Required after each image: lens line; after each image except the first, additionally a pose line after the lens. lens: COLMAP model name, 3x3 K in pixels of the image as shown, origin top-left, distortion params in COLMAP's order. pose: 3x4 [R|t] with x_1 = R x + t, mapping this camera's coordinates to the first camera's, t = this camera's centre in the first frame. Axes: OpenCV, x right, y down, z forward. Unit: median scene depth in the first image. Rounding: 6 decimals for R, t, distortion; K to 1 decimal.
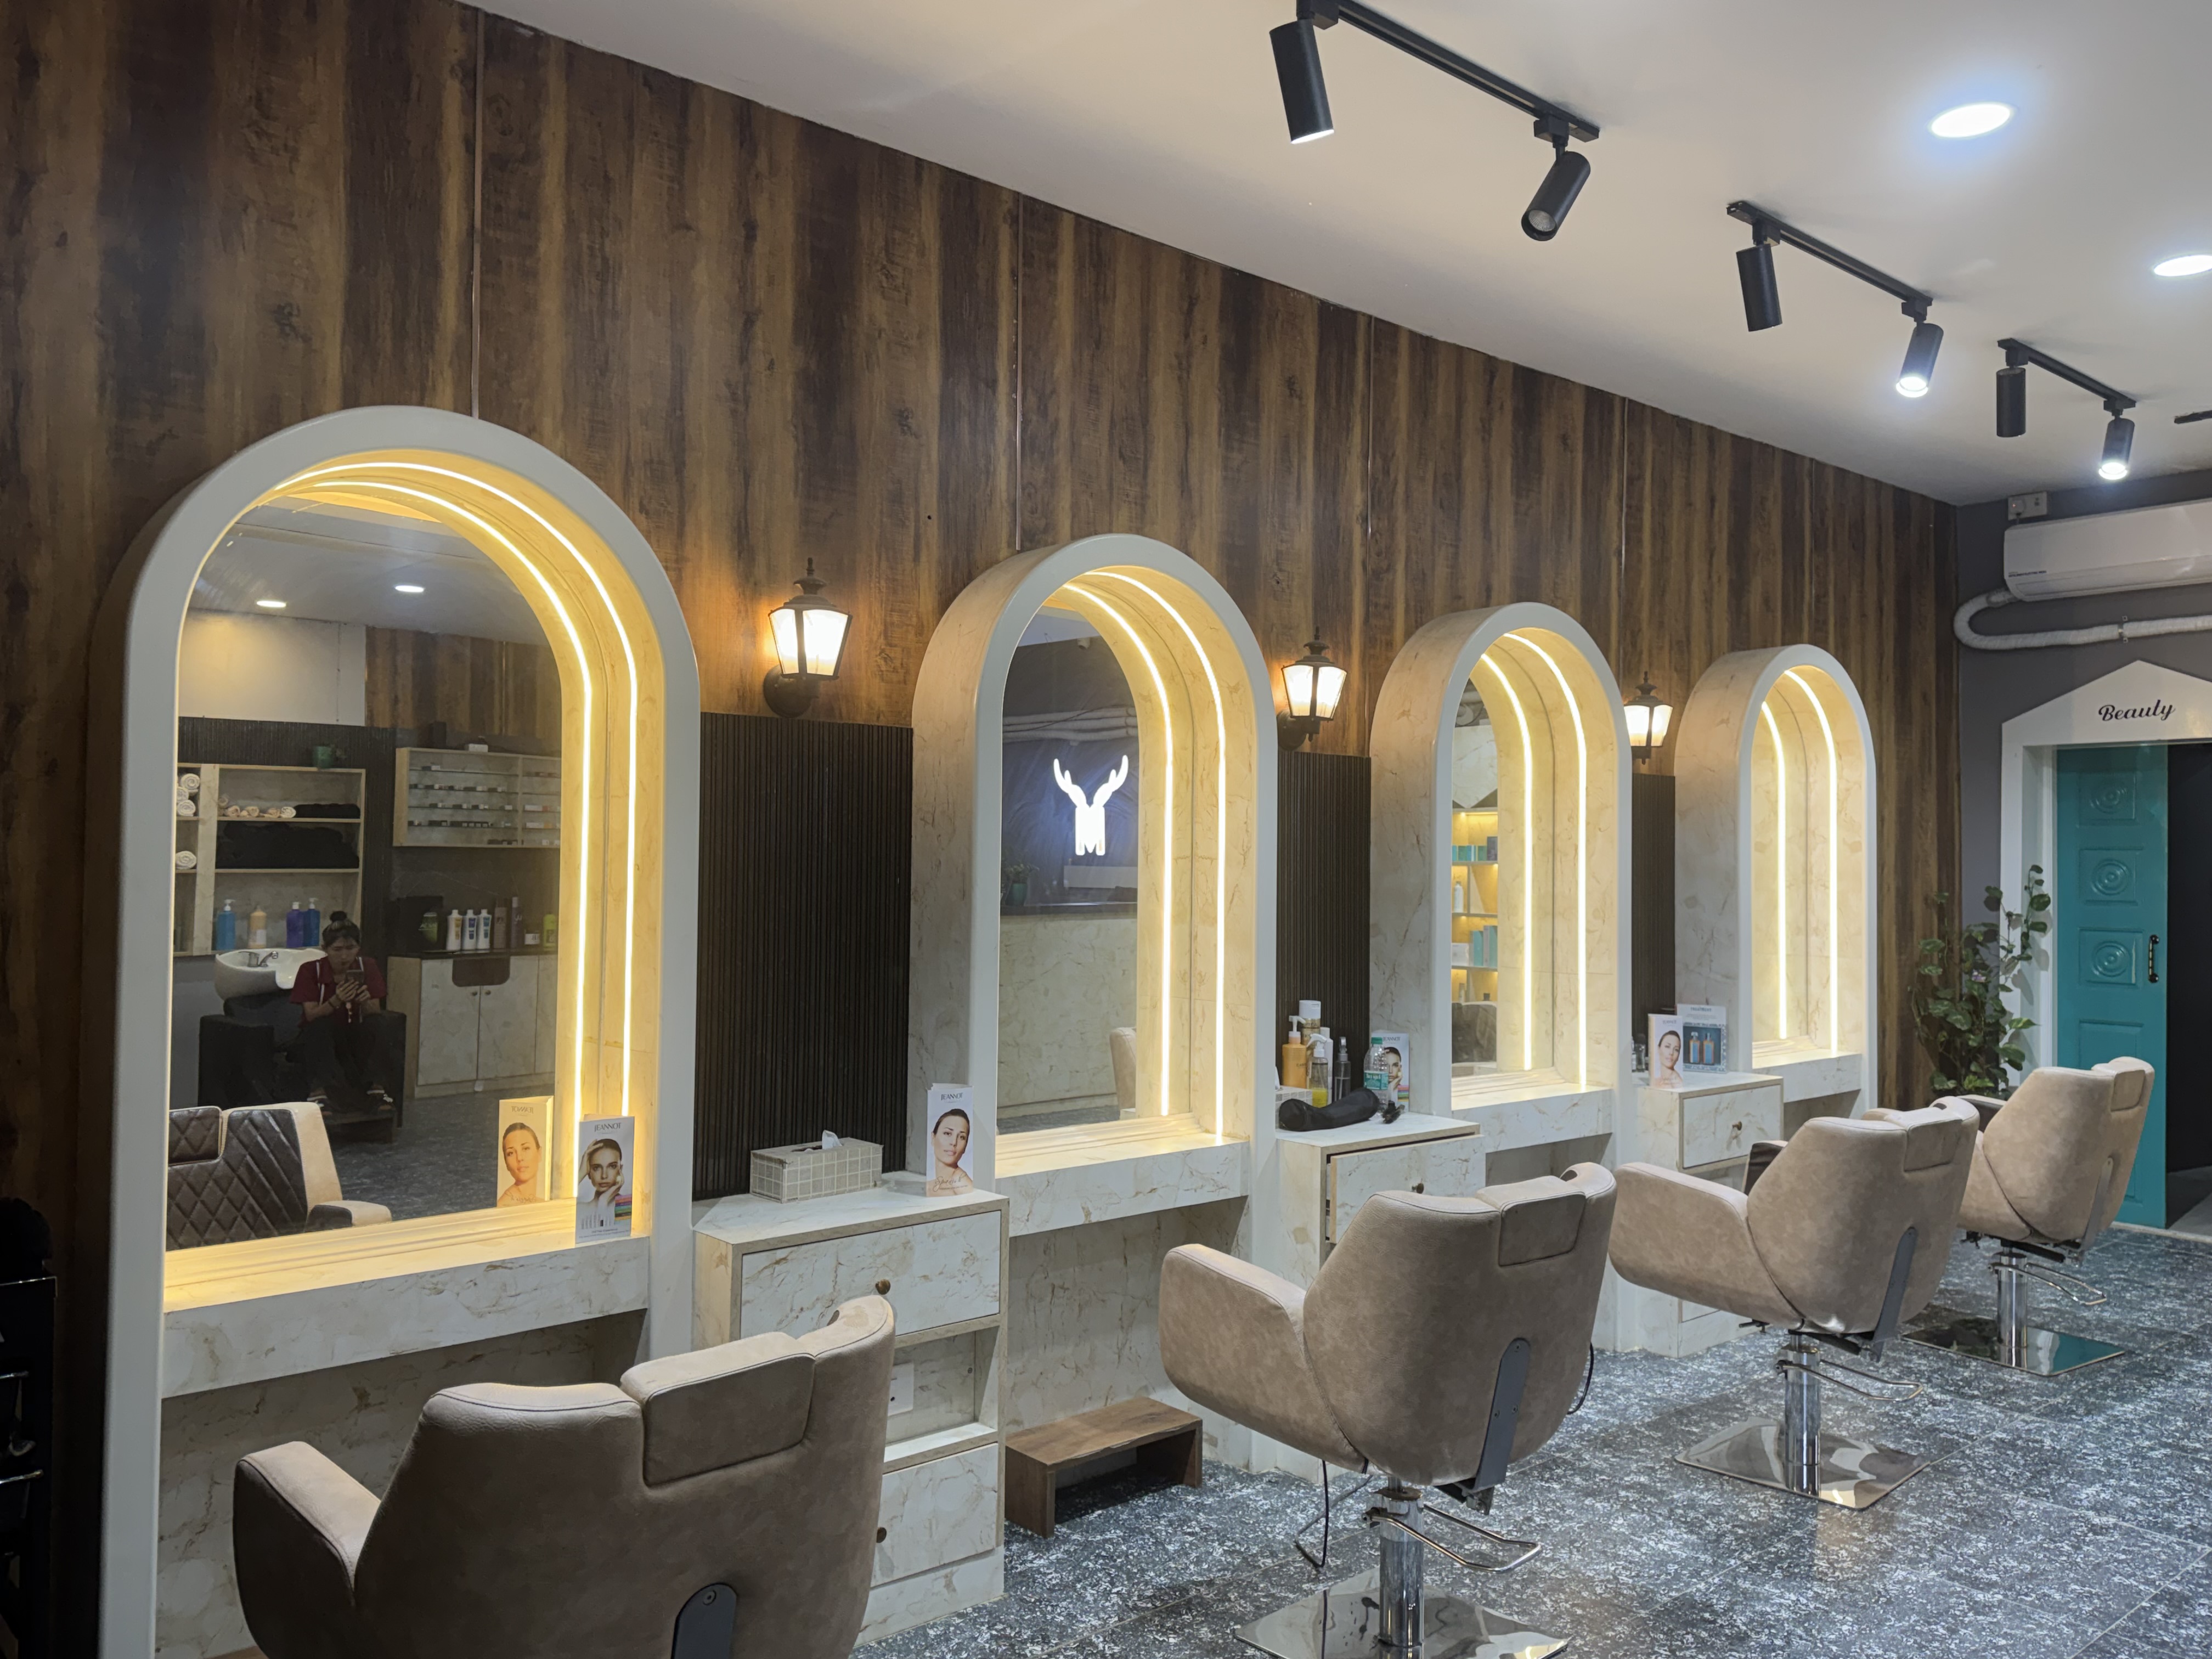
lens RADIAL K [[1703.0, 0, 1135.8], [0, 1703.0, 854.3], [0, 0, 1]] dist [0.088685, -0.107126]
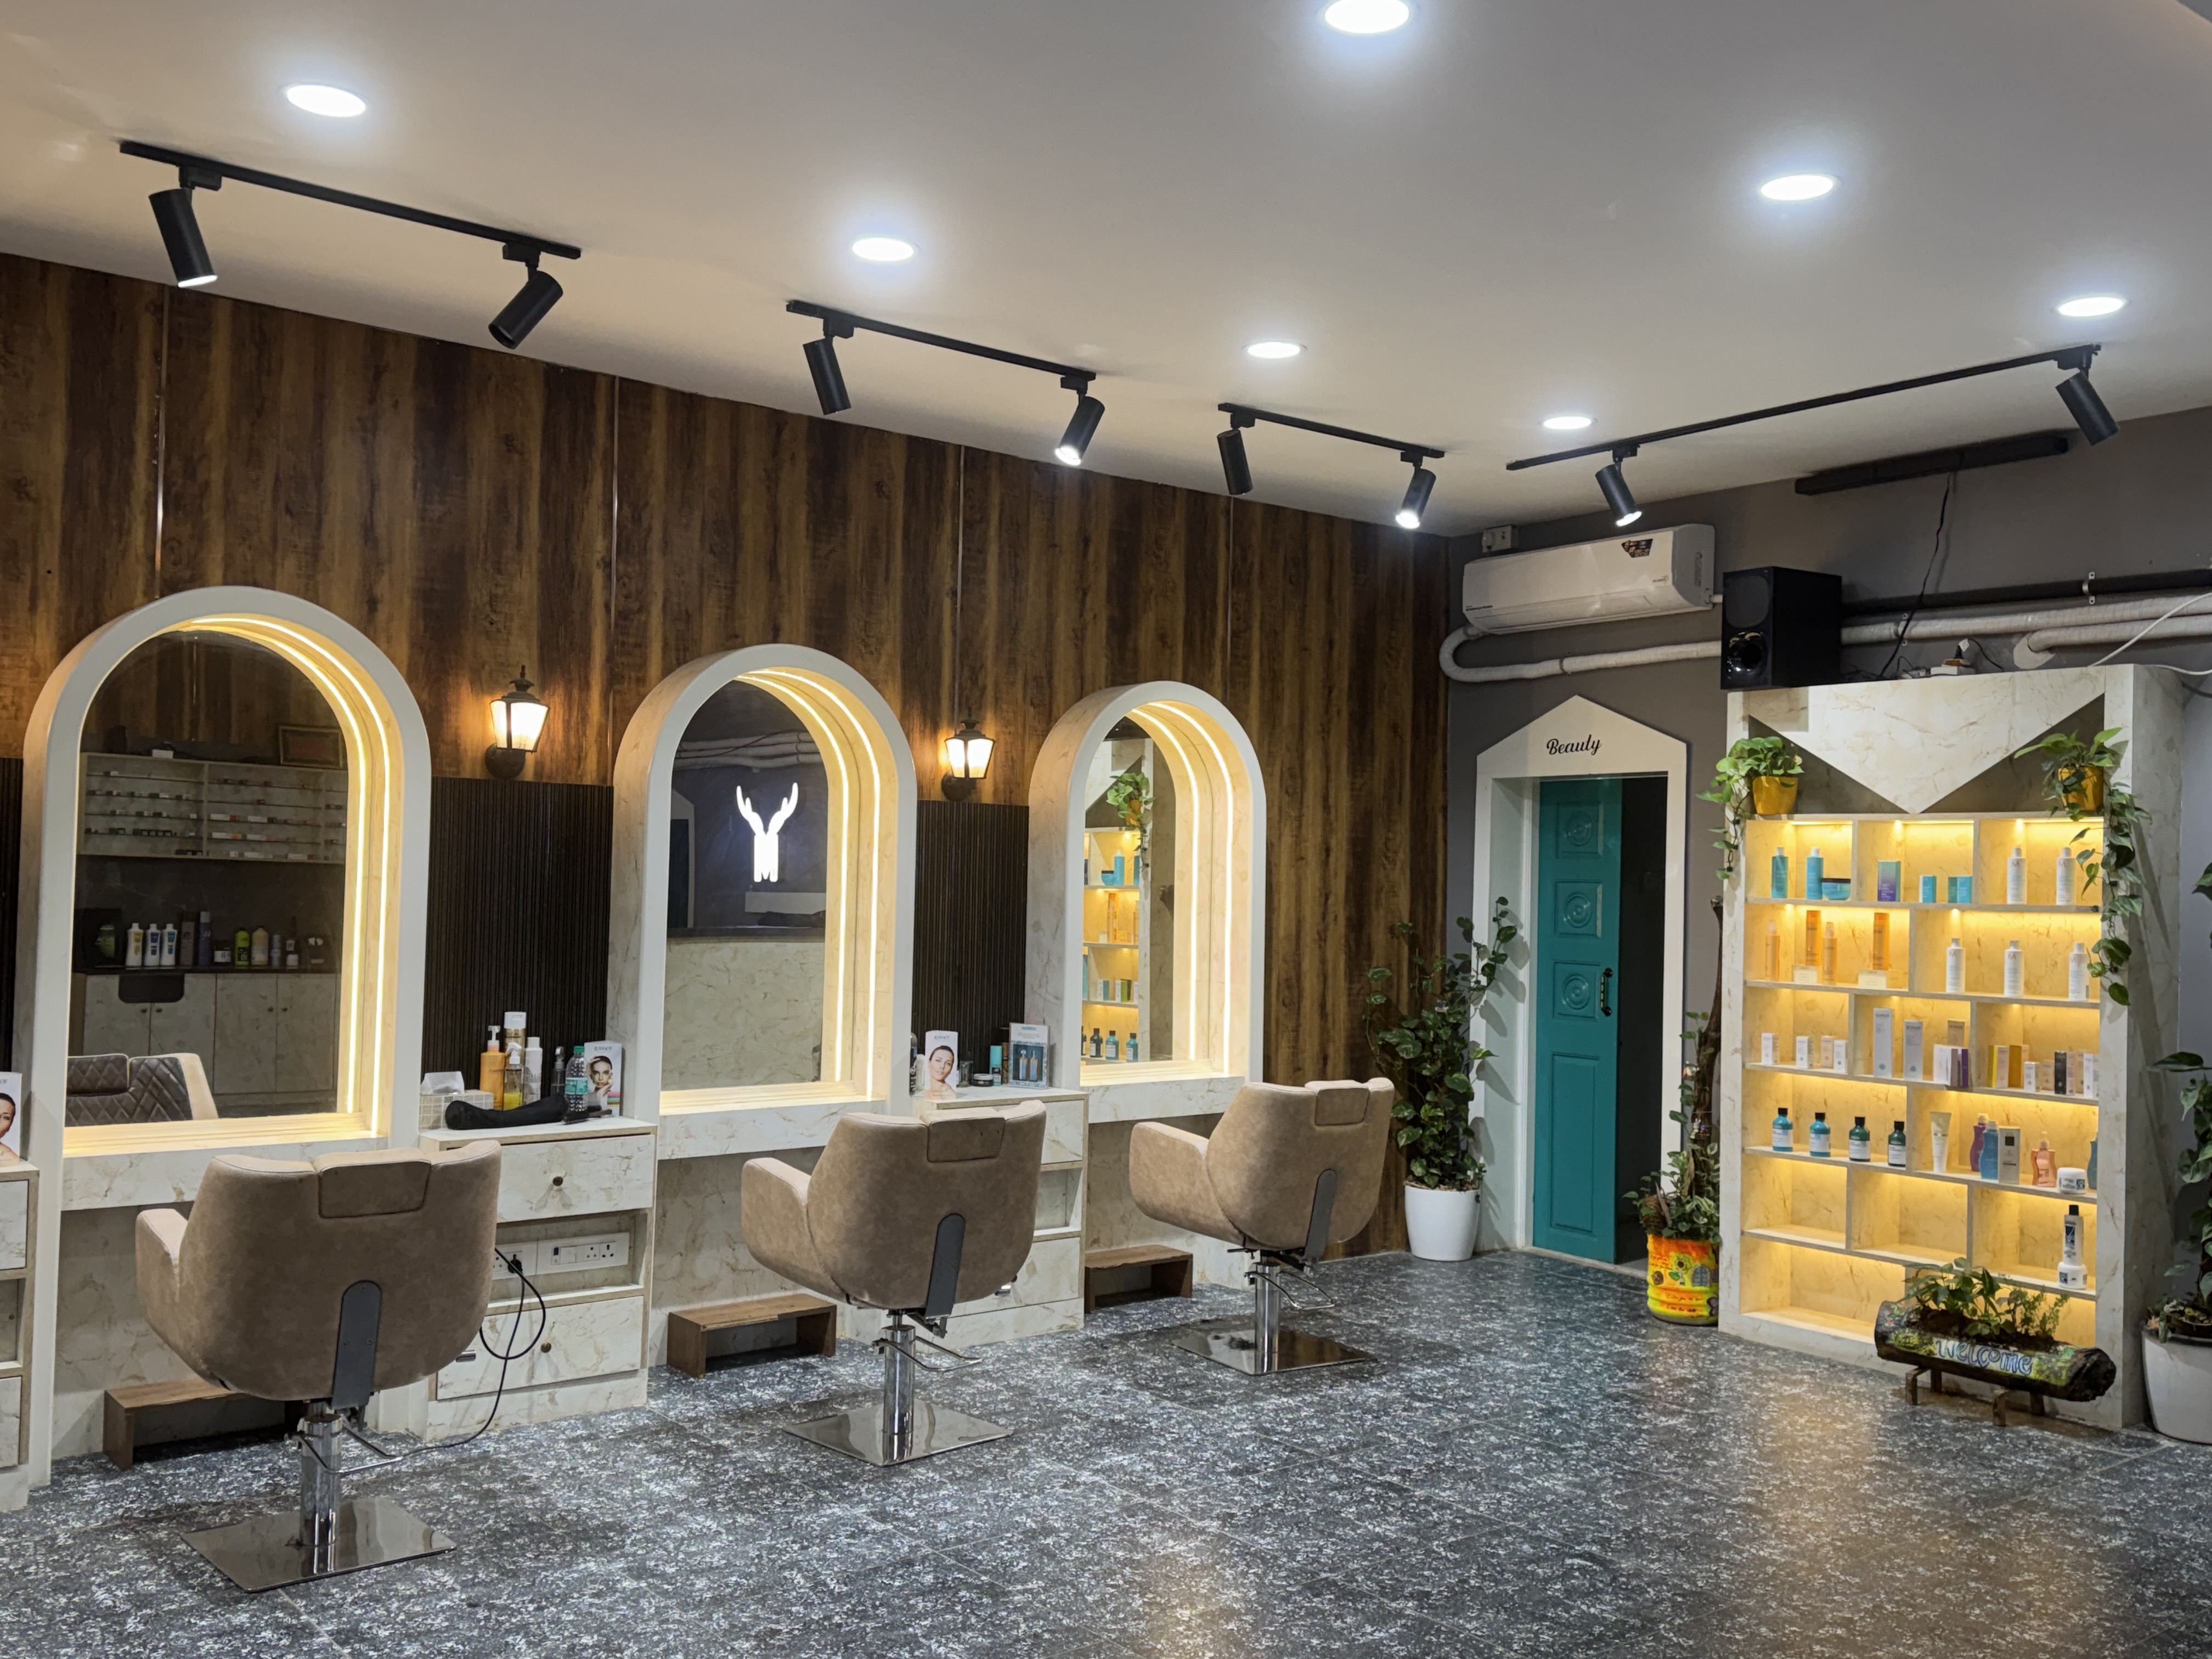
lens RADIAL K [[1965.7, 0, 1104.6], [0, 1965.7, 860.1], [0, 0, 1]] dist [0.206693, -0.416165]
pose [[0.998951, 0.013815, -0.043662, 0.487027], [-0.014155, 0.999872, -0.007503, -0.004746], [0.043552, 0.008113, 0.999018, -0.229999]]
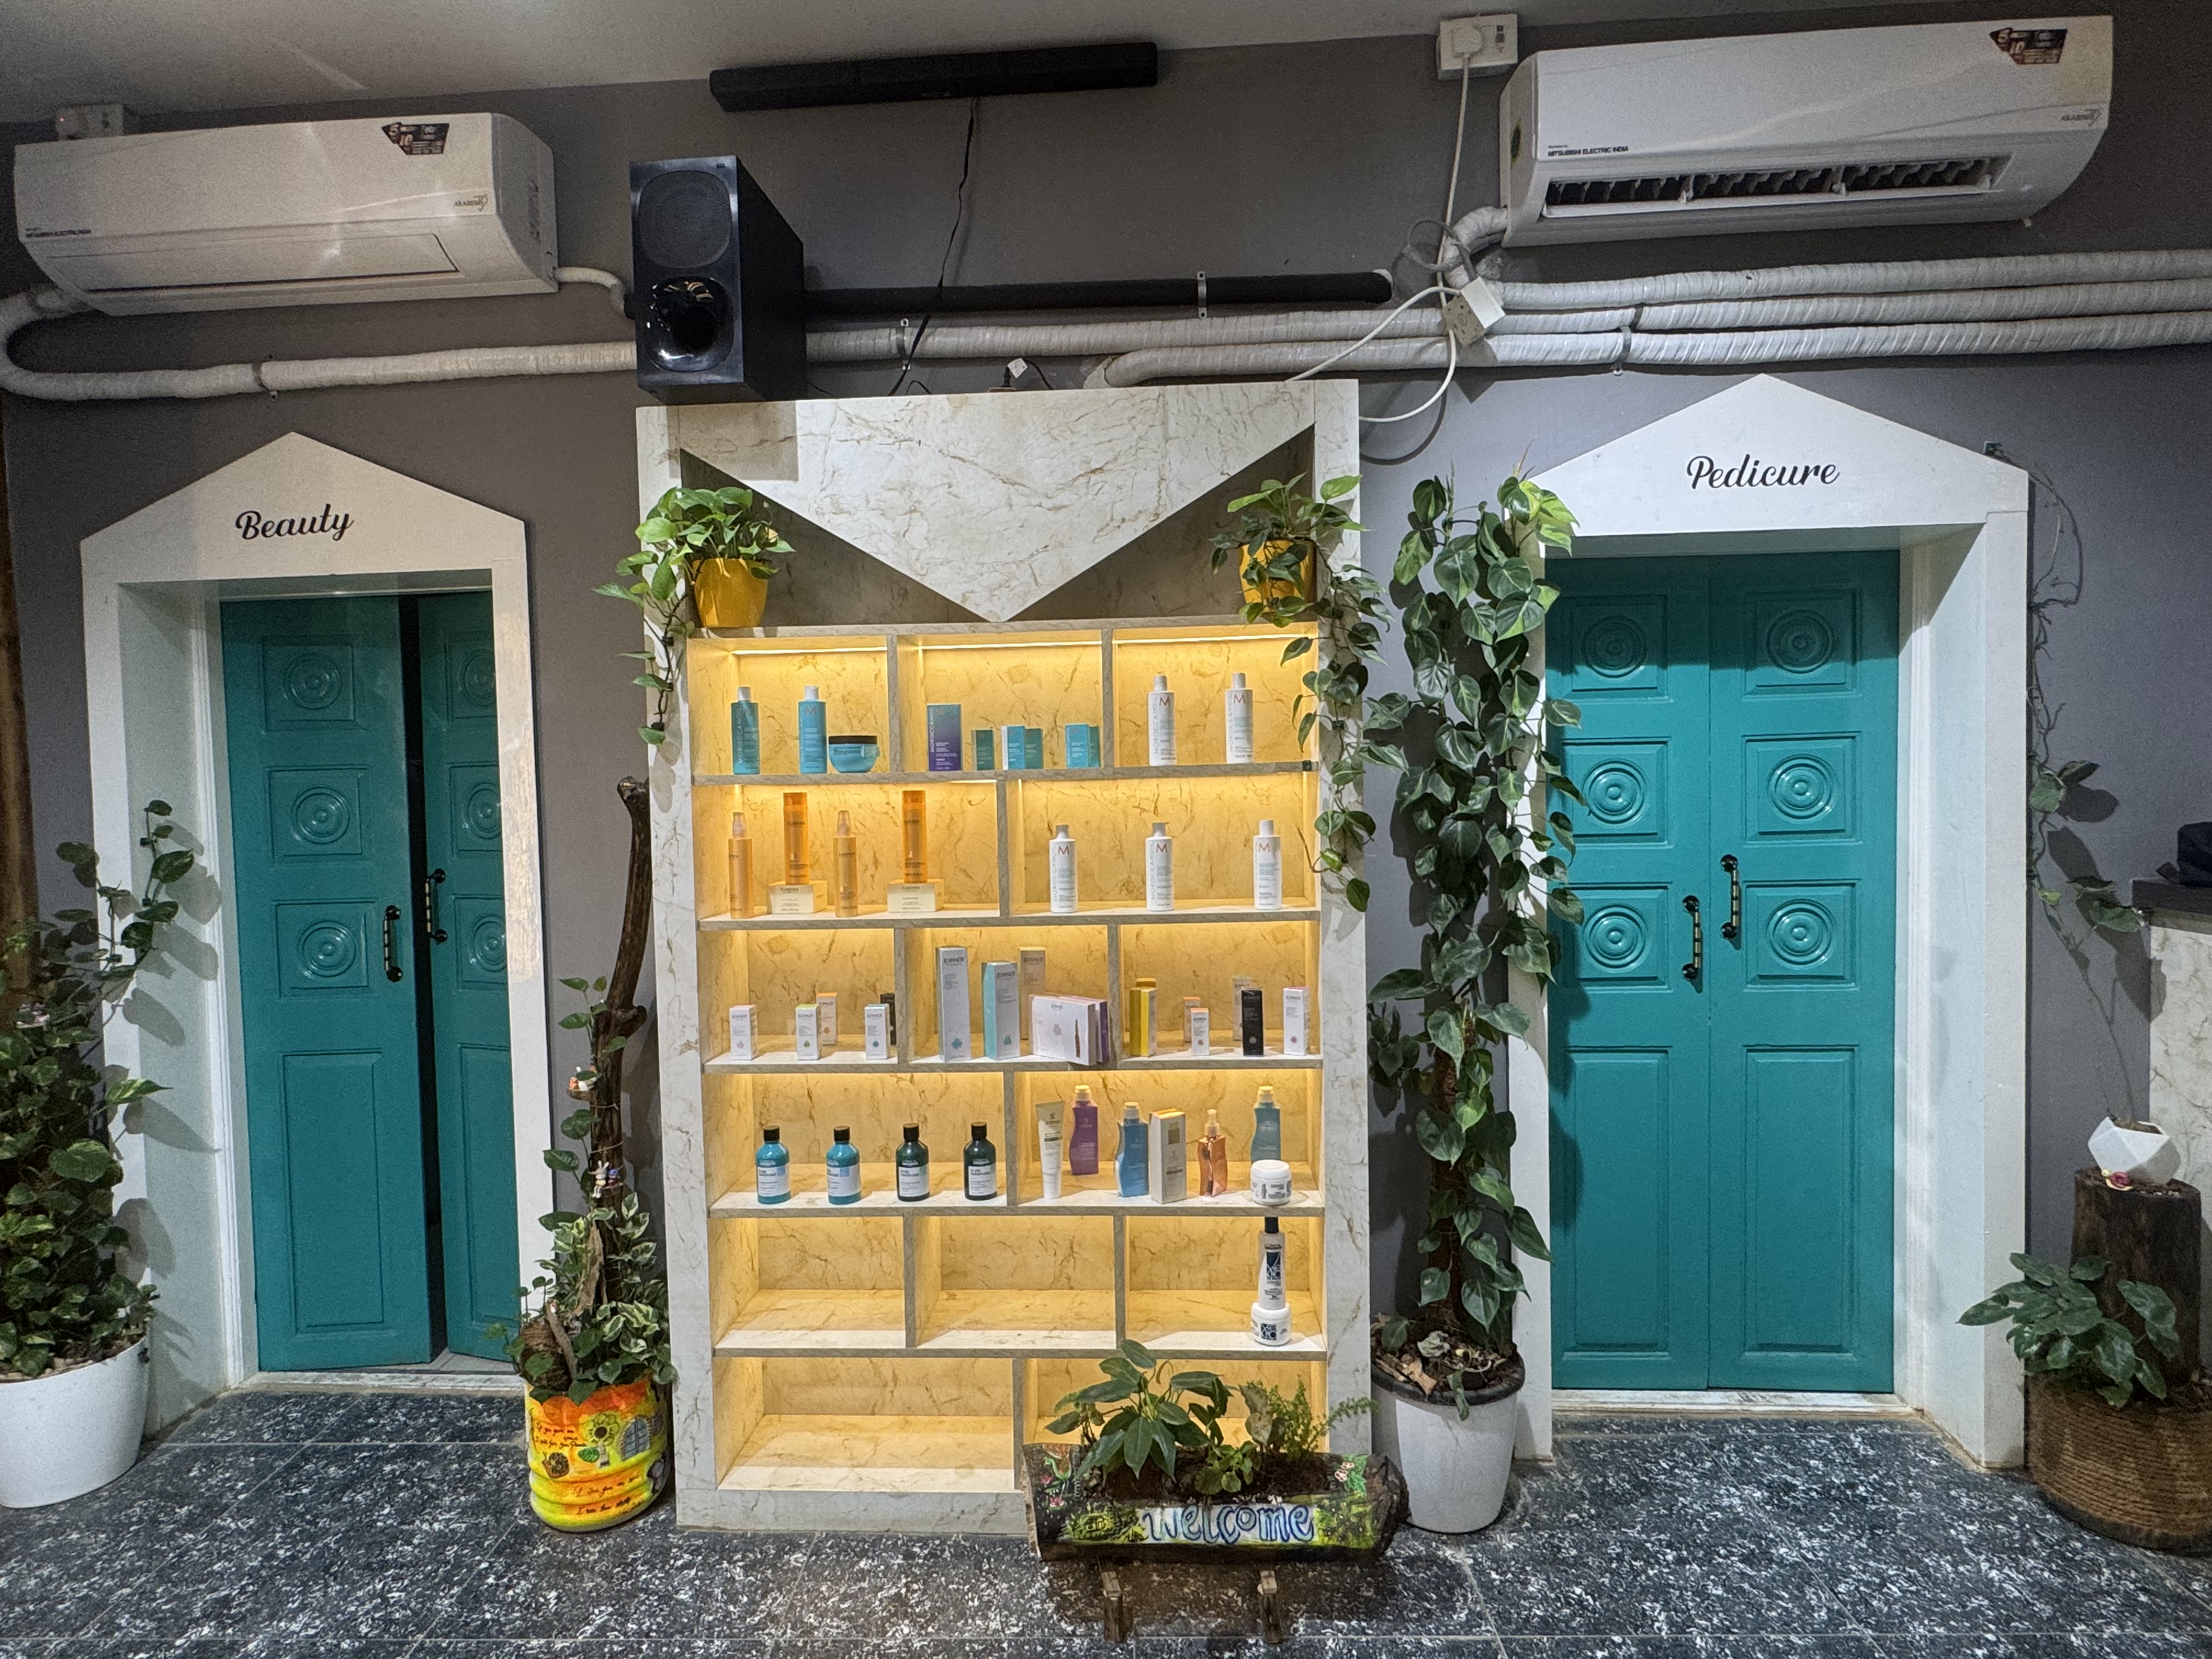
lens RADIAL K [[1219.2, 0, 1106.0], [0, 1219.2, 829.5], [0, 0, 1]] dist [-0.006169, -0.000511]
pose [[0.672366, -0.052705, 0.738340, 0.626404], [0.026040, 0.998529, 0.047565, 0.006913], [-0.739761, -0.012755, 0.672749, 0.734596]]
